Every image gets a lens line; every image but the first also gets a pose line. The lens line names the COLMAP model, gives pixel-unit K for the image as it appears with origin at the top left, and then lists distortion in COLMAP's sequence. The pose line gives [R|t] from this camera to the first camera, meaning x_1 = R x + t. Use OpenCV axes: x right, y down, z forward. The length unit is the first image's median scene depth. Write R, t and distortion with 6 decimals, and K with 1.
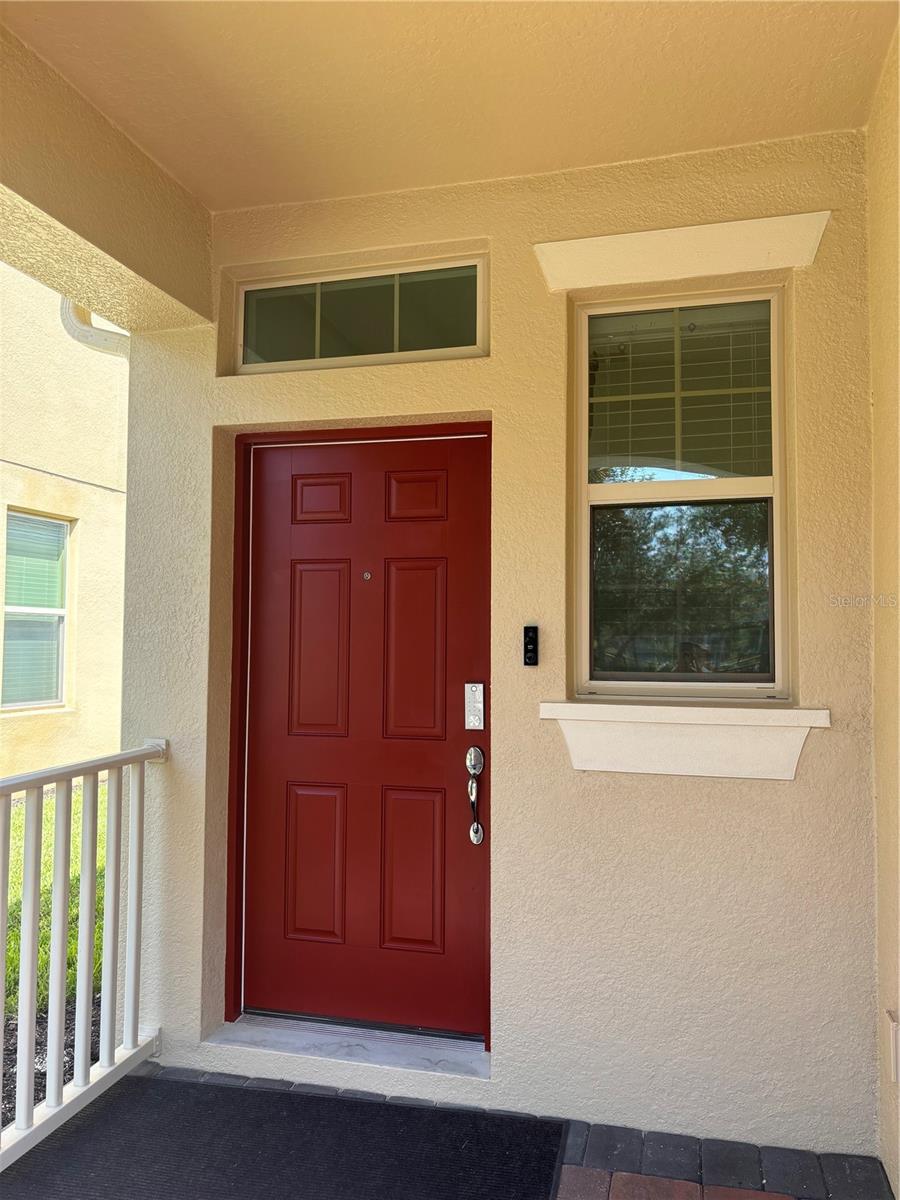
lens RADIAL K [[895.4, 0, 450.8], [0, 895.4, 601.4], [0, 0, 1]] dist [0.064034, -0.006435]
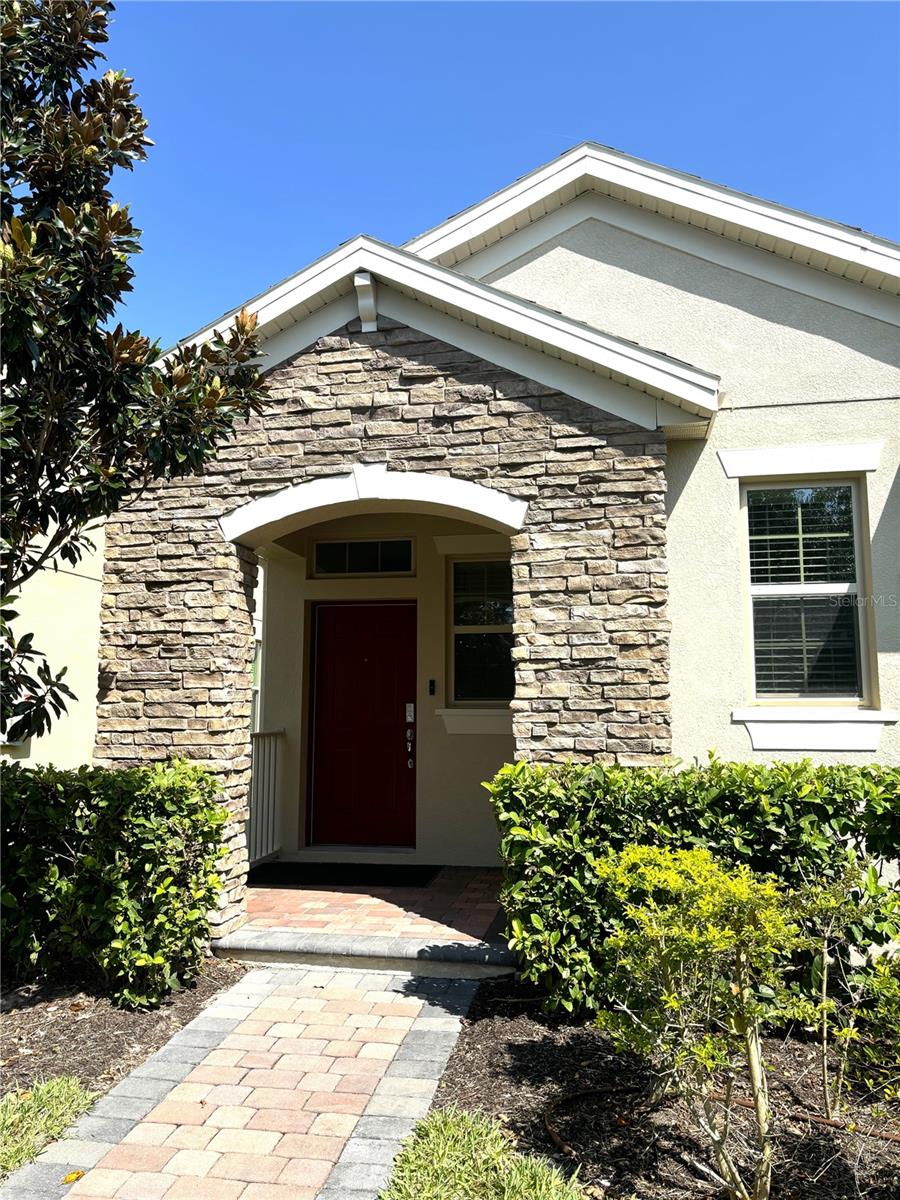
lens RADIAL K [[895.4, 0, 443.9], [0, 895.4, 609.9], [0, 0, 1]] dist [0.064034, -0.006435]
pose [[0.997200, 0.002021, 0.074759, -0.068563], [0.002552, 0.998133, -0.061024, -0.016530], [-0.074743, 0.061044, 0.995333, -1.537316]]
